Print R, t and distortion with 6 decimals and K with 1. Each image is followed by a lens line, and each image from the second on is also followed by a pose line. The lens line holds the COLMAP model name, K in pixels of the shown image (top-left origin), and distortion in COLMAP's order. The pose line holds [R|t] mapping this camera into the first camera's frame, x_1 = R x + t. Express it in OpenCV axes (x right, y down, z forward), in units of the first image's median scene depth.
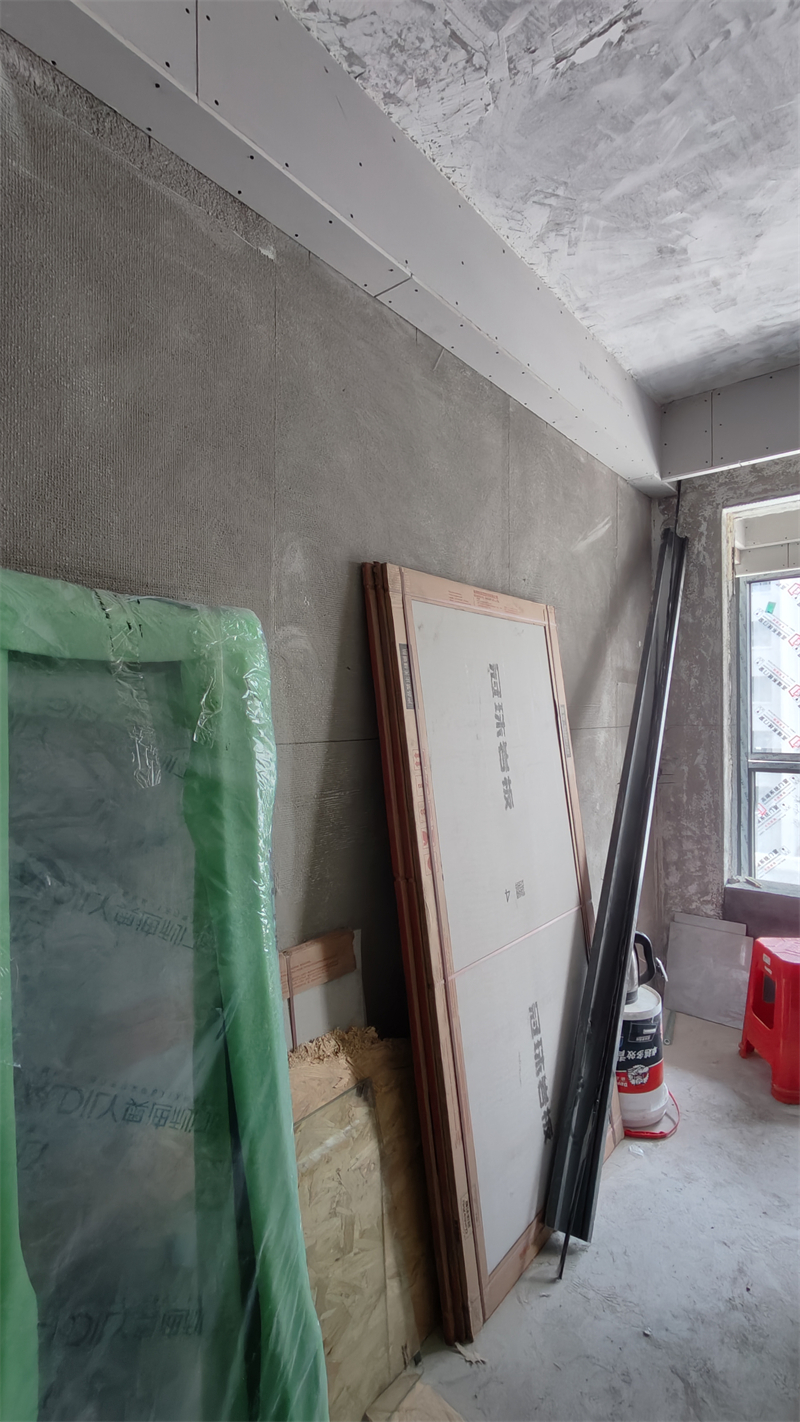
lens RADIAL K [[647.5, 0, 409.3], [0, 647.5, 712.8], [0, 0, 1]] dist [-0.001667, 0.001186]
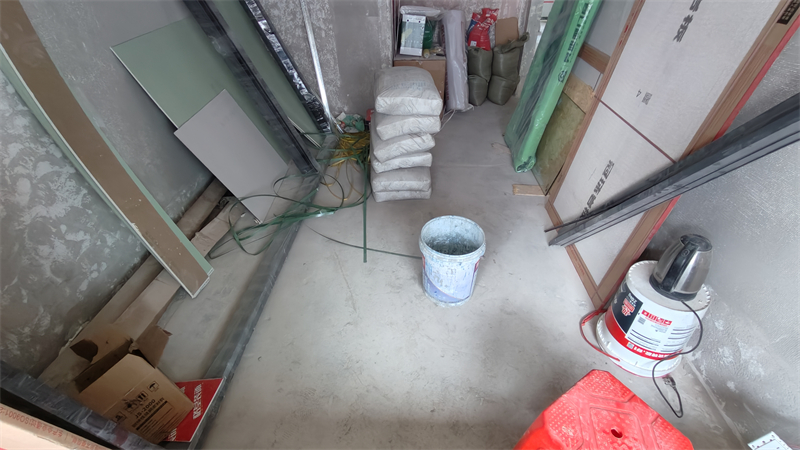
lens RADIAL K [[364.3, 0, 398.2], [0, 364.3, 229.8], [0, 0, 1]] dist [-0.001667, 0.001186]
pose [[-0.794492, 0.381581, -0.472417, 1.478043], [0.019990, 0.793942, 0.607665, -0.024681], [0.606945, 0.473341, -0.638409, 1.682696]]
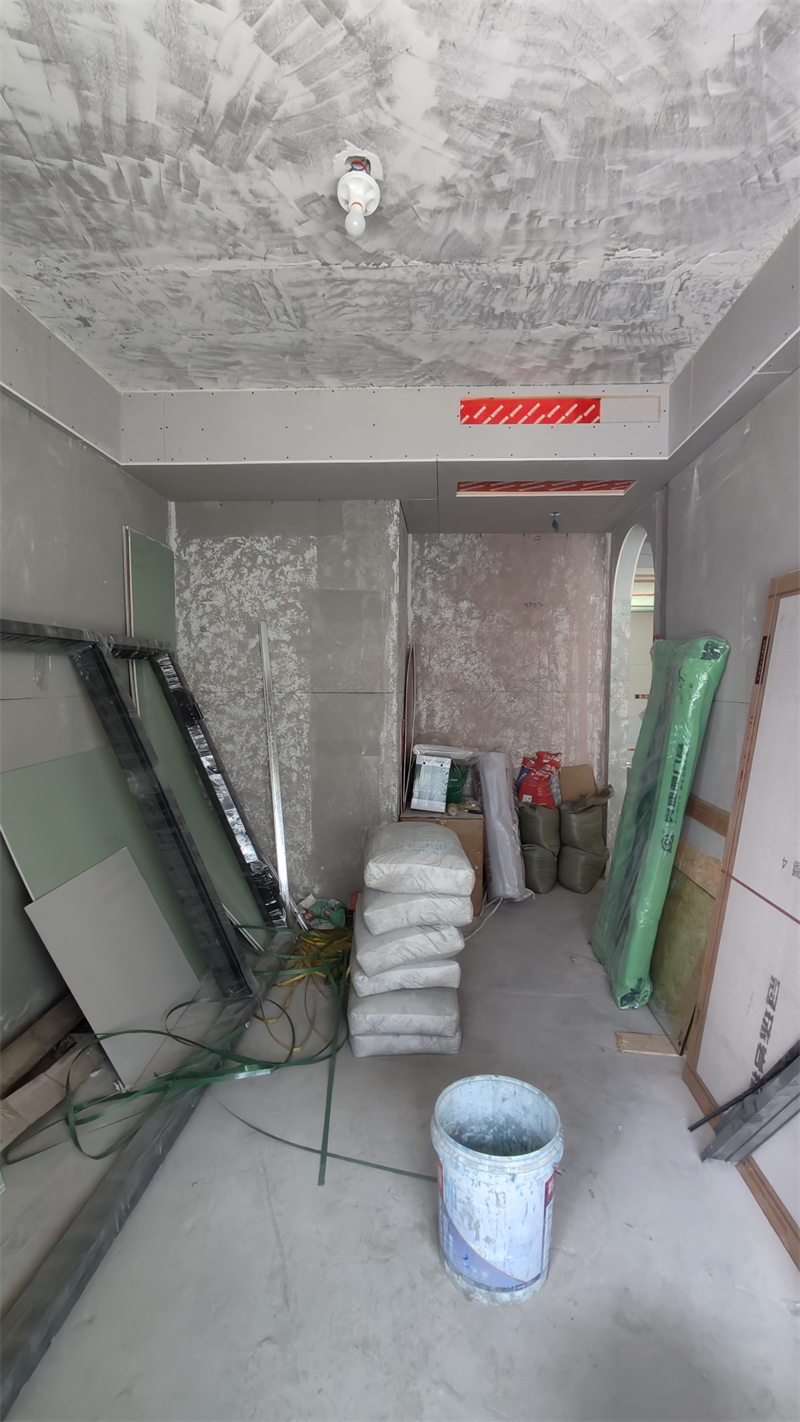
lens RADIAL K [[647.5, 0, 403.4], [0, 647.5, 702.9], [0, 0, 1]] dist [-0.001667, 0.001186]
pose [[-0.805560, 0.015892, -0.592301, 1.526113], [-0.001989, 0.999562, 0.029524, -0.005910], [0.592511, 0.024962, -0.805175, 1.781494]]
